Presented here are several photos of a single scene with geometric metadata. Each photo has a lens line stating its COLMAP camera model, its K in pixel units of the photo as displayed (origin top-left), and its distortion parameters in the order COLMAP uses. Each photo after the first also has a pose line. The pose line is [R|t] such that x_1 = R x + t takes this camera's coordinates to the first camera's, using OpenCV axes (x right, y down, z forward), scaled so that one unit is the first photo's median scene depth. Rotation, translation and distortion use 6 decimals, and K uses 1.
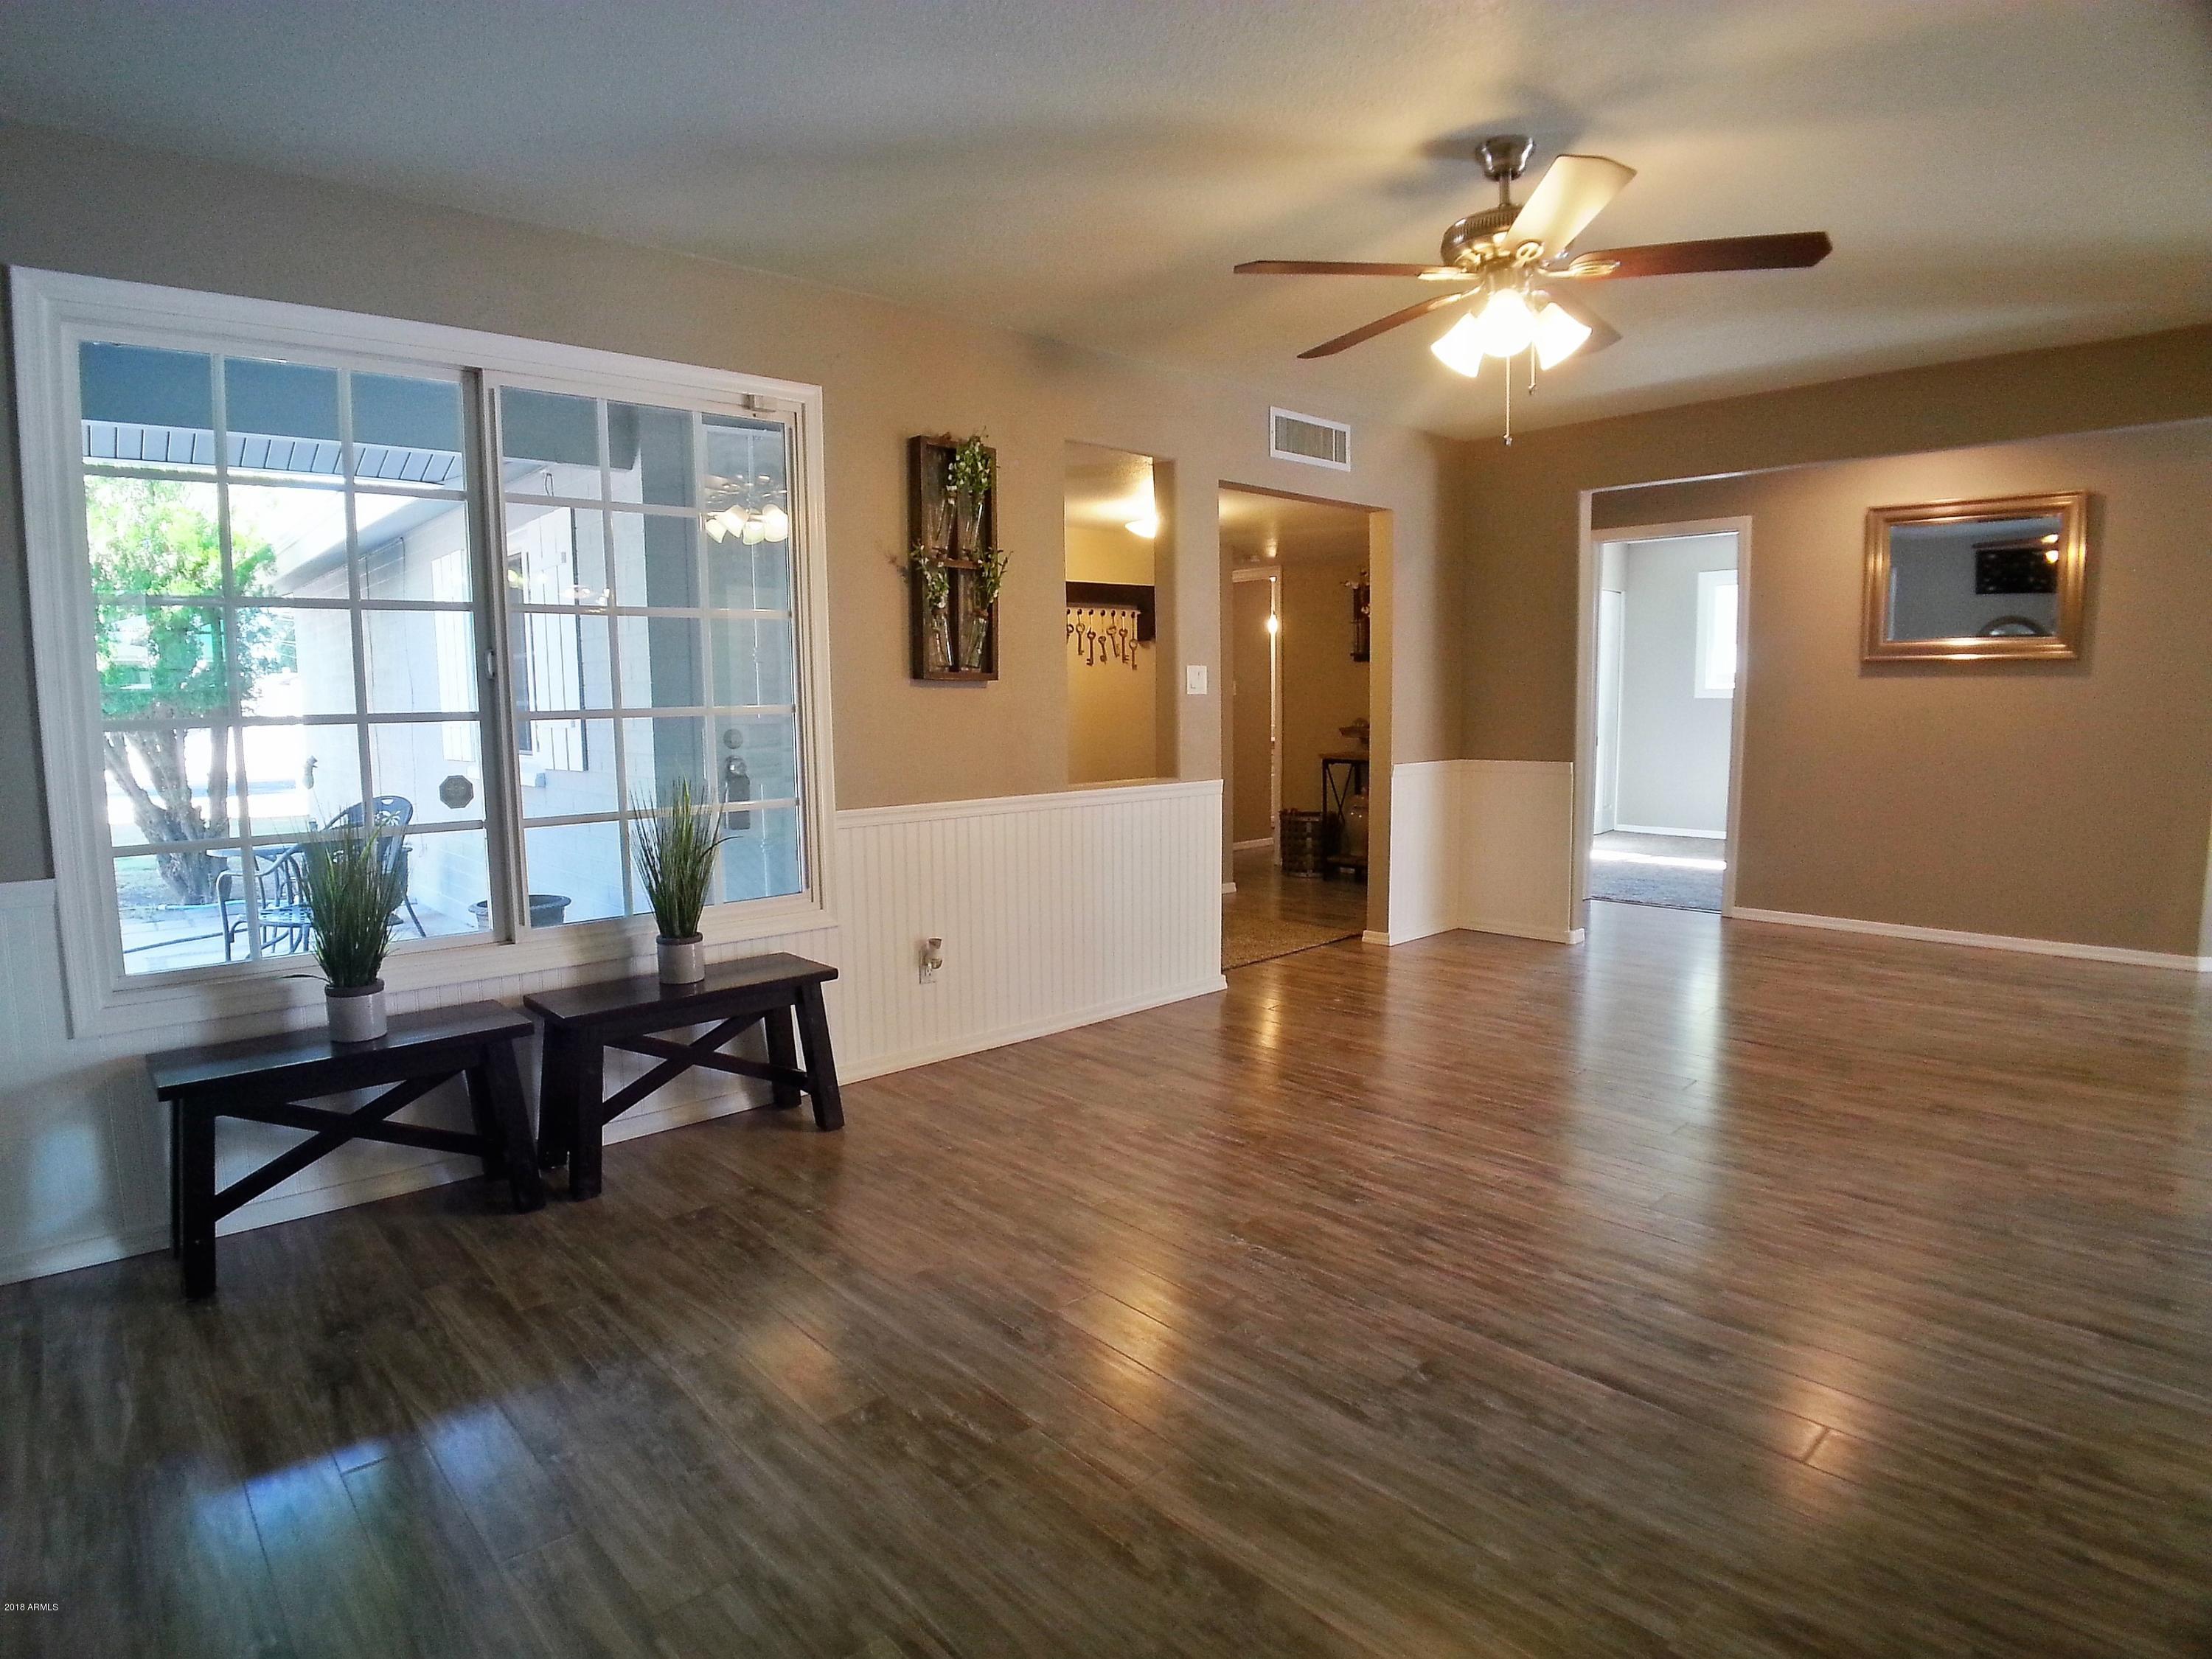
lens RADIAL K [[1194.0, 0, 1062.0], [0, 1194.0, 824.4], [0, 0, 1]] dist [-0.040720, -0.012438]
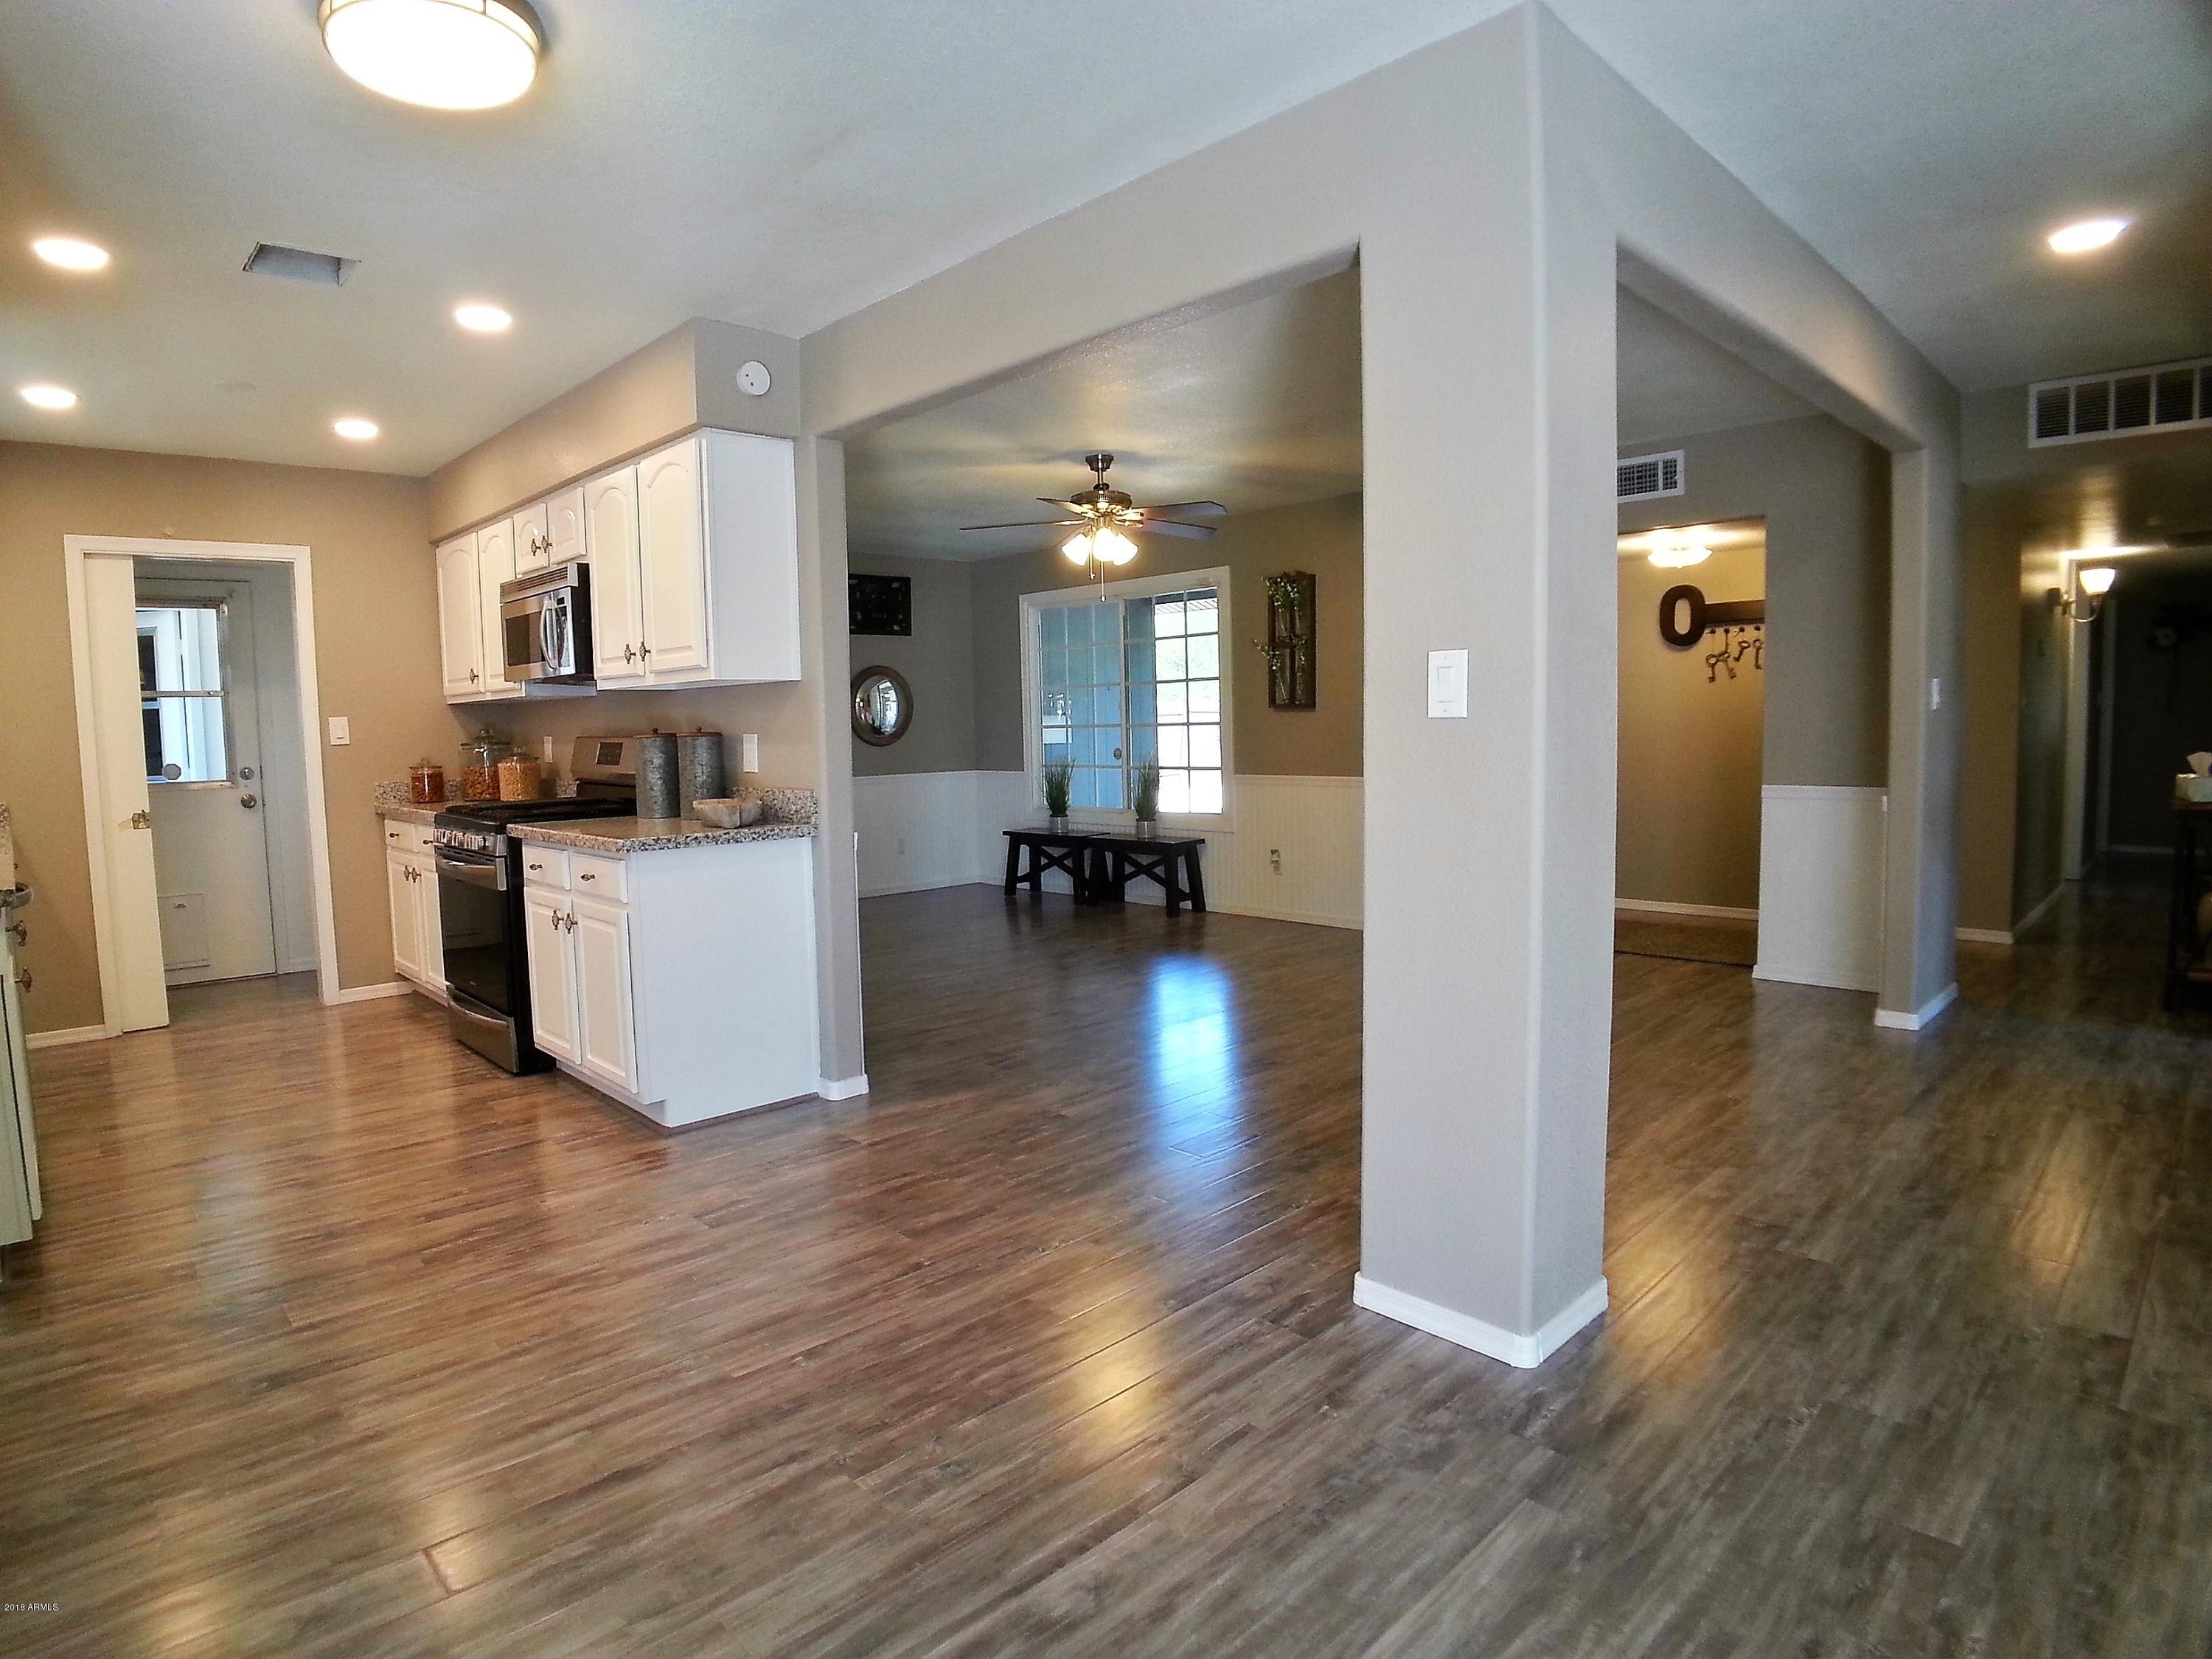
lens RADIAL K [[1194.0, 0, 1062.0], [0, 1194.0, 824.4], [0, 0, 1]] dist [-0.040720, -0.012438]
pose [[0.036028, 0.098436, -0.994491, 2.028886], [-0.084340, 0.991886, 0.095123, -0.107460], [0.995786, 0.080448, 0.044038, 0.720603]]
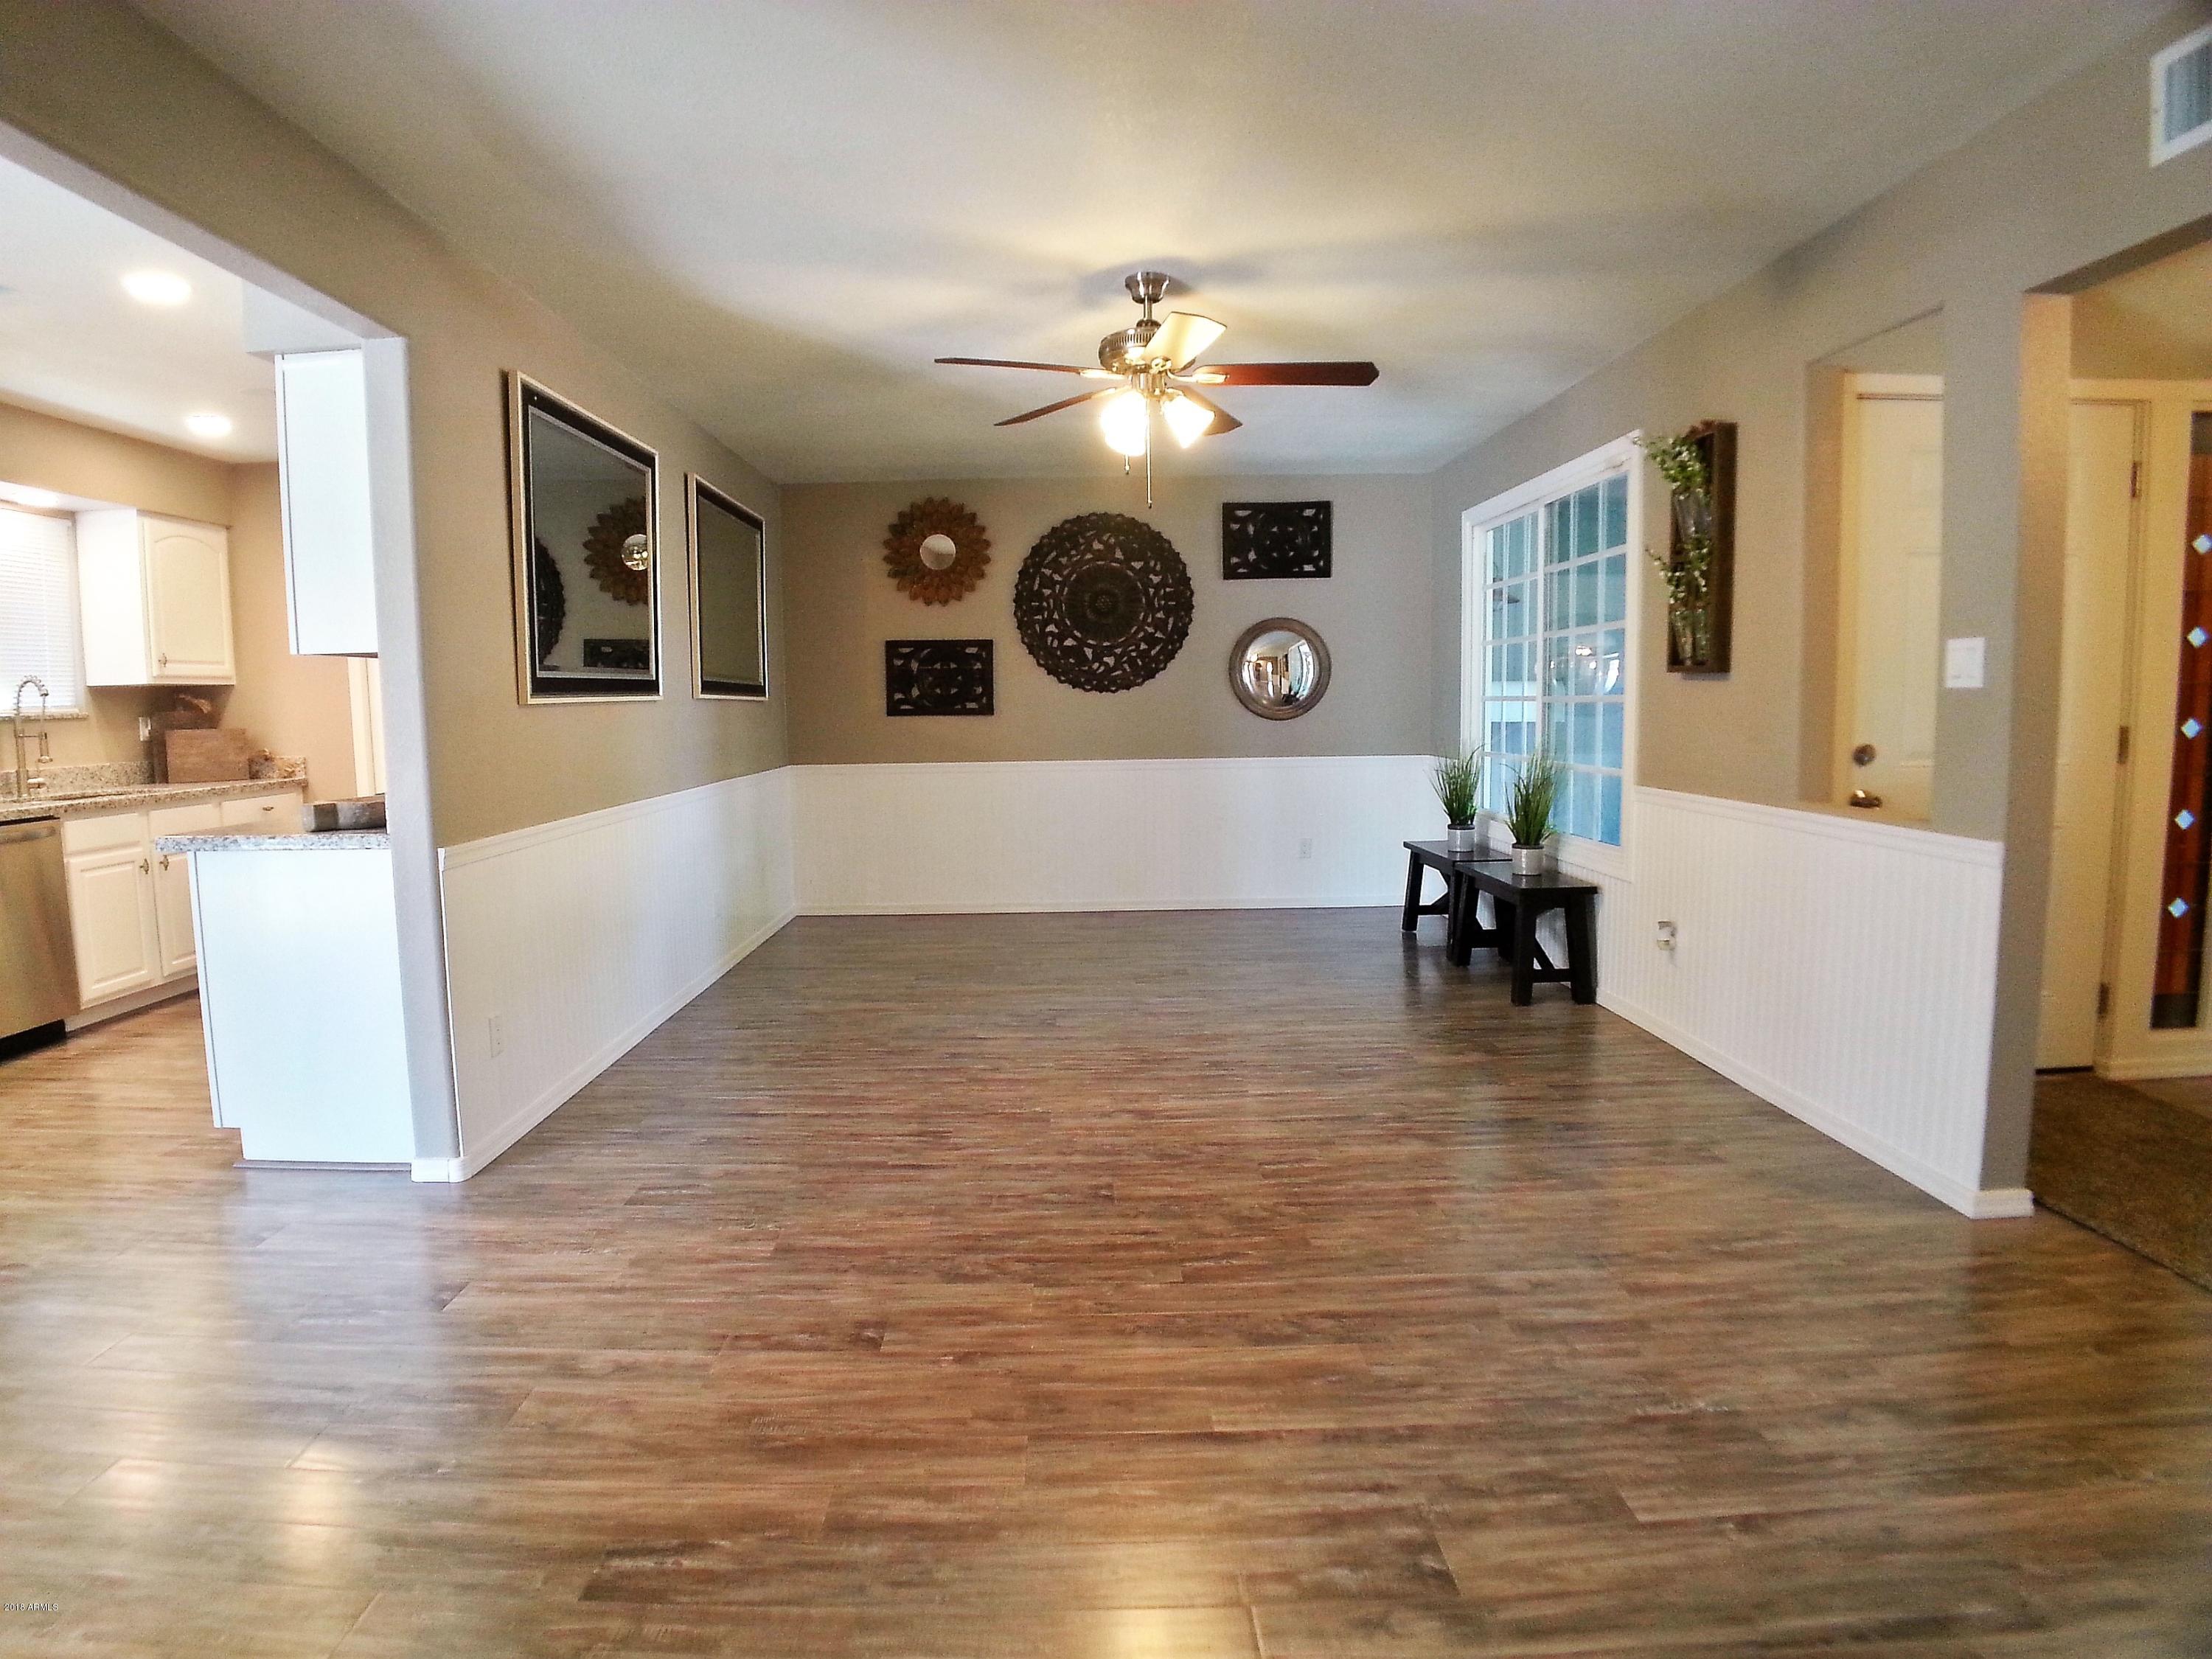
lens RADIAL K [[1188.2, 0, 1100.8], [0, 1188.2, 862.8], [0, 0, 1]] dist [-0.093216, 0.000833]
pose [[-0.638937, 0.124842, -0.759061, 1.172554], [-0.059113, 0.975857, 0.210257, -0.167987], [0.766985, 0.179211, -0.616131, 1.494829]]
